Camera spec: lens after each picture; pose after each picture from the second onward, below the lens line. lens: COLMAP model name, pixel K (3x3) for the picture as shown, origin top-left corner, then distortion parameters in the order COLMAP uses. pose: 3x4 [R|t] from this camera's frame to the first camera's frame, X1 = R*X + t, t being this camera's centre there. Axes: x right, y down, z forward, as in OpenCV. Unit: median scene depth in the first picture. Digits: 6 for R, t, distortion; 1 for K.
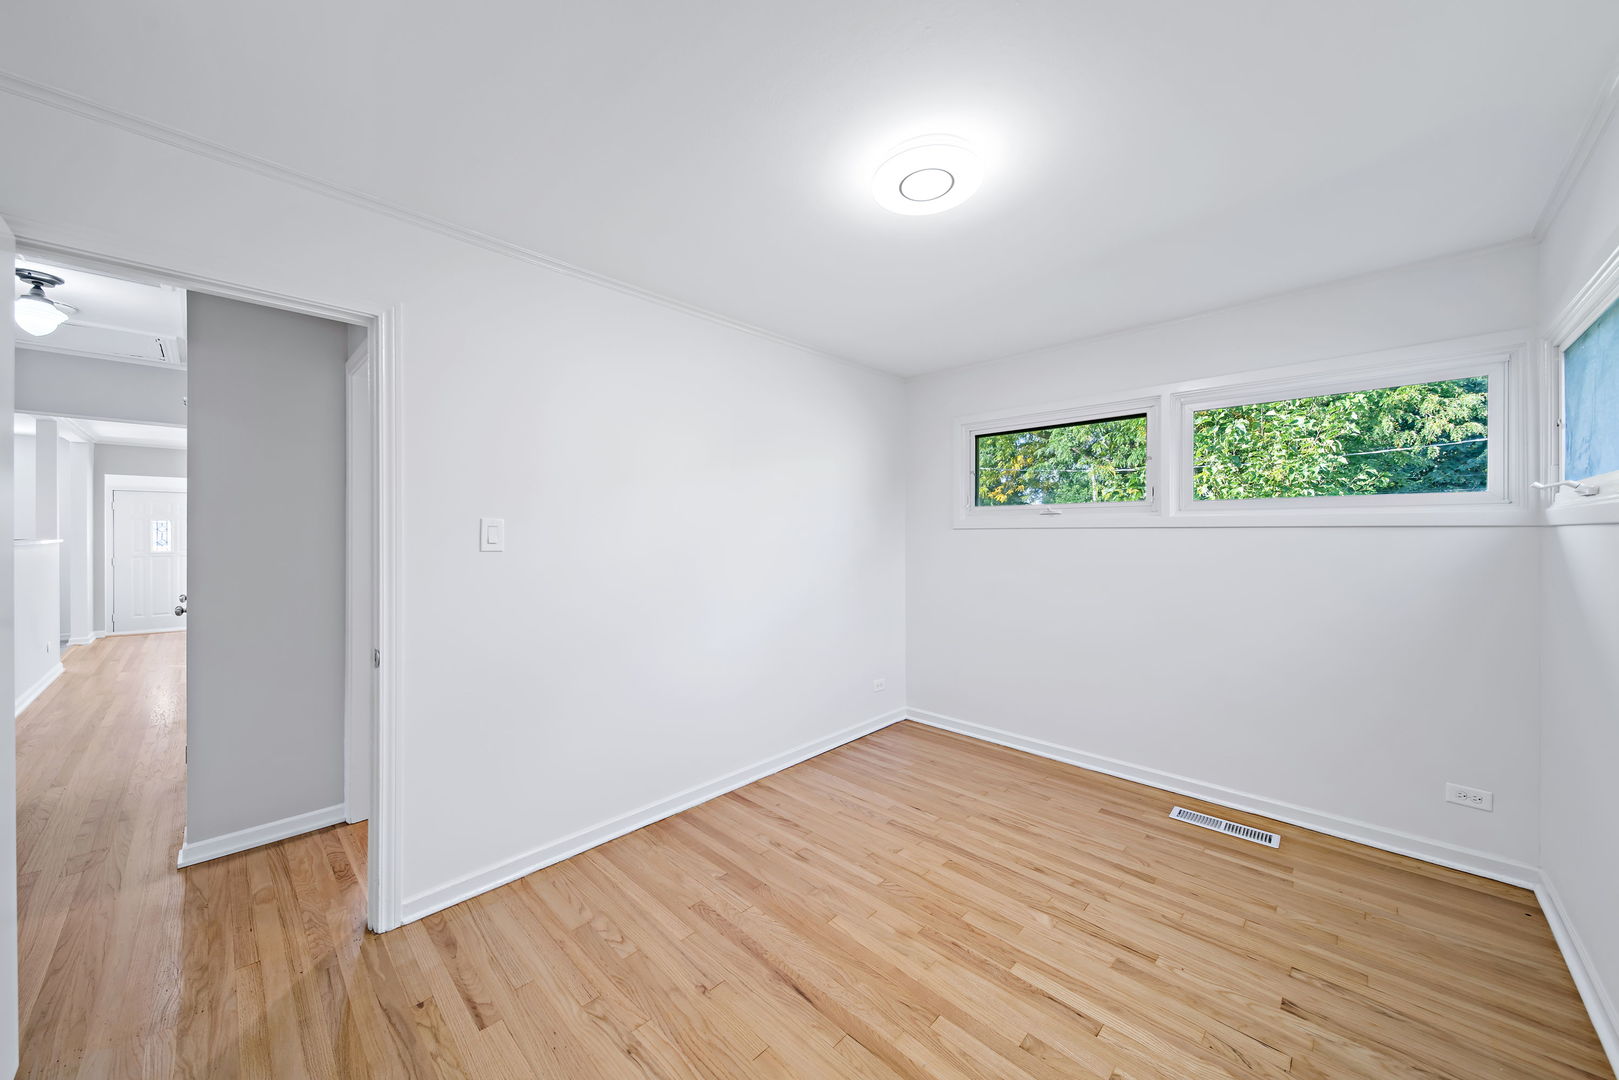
lens RADIAL K [[574.1, 0, 802.1], [0, 574.1, 529.6], [0, 0, 1]] dist [0.003411, -0.000339]
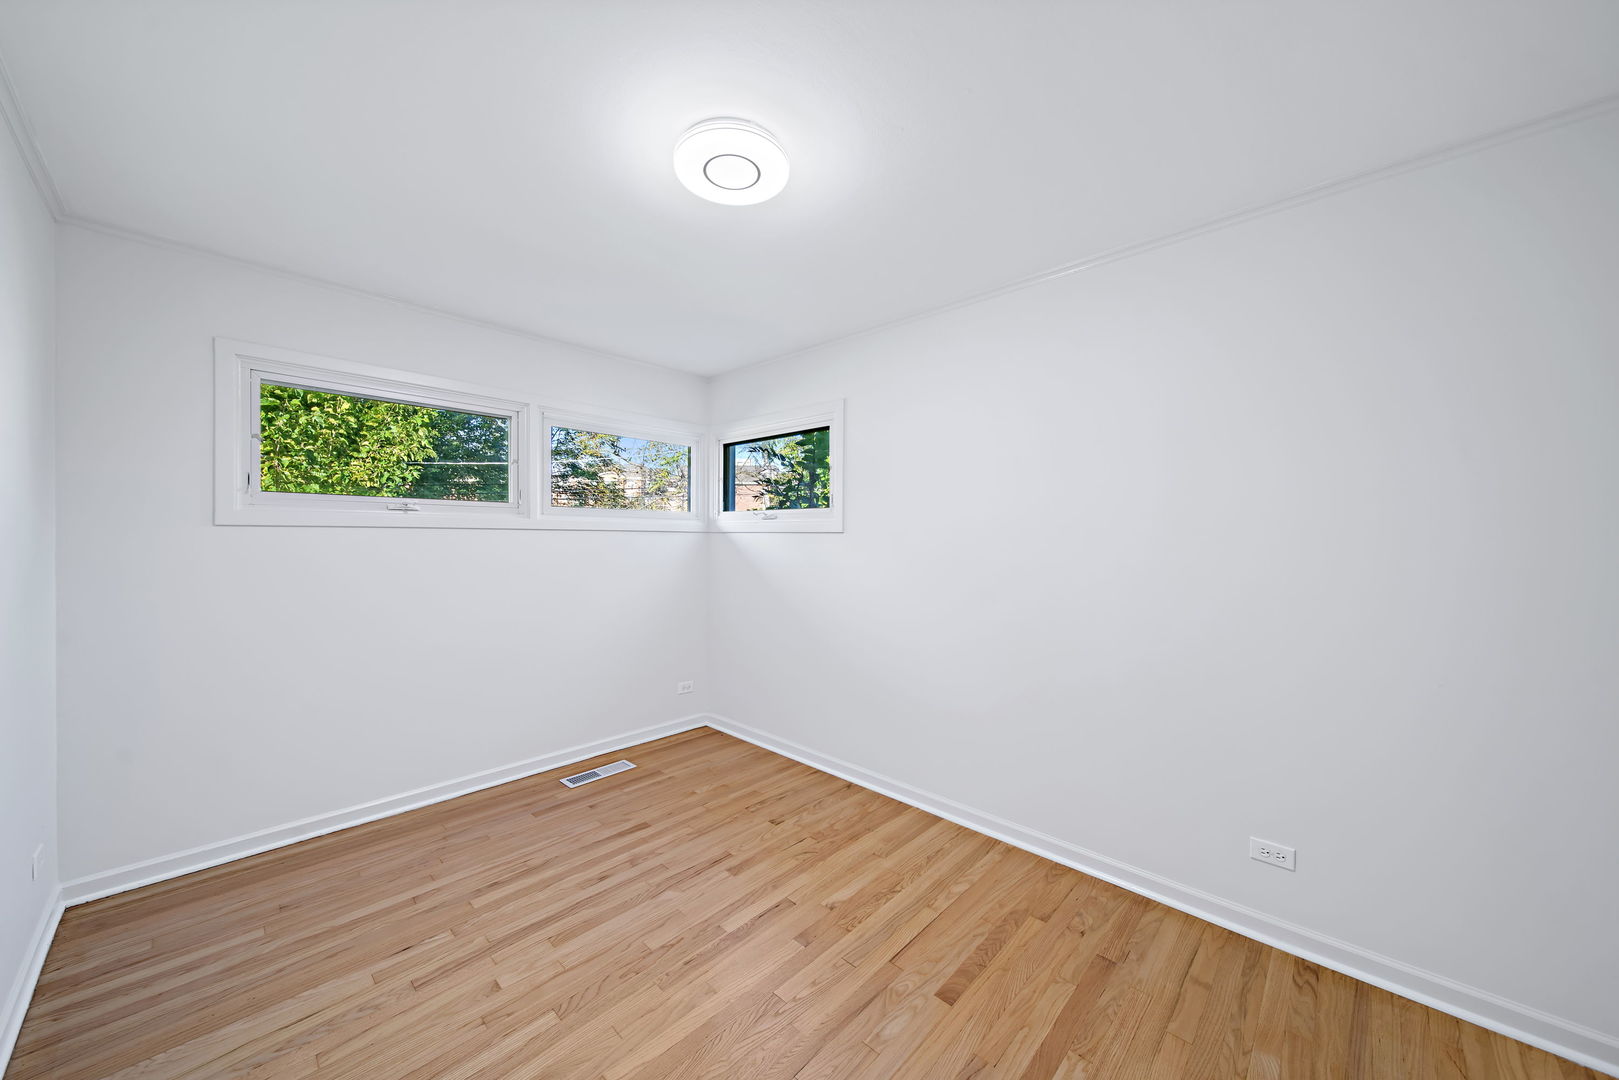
lens RADIAL K [[574.1, 0, 802.1], [0, 574.1, 529.6], [0, 0, 1]] dist [0.003411, -0.000339]
pose [[-0.013351, 0.011342, 0.999847, -0.561933], [-0.012494, 0.999856, -0.011509, 0.007201], [-0.999833, -0.012646, -0.013207, 0.665015]]
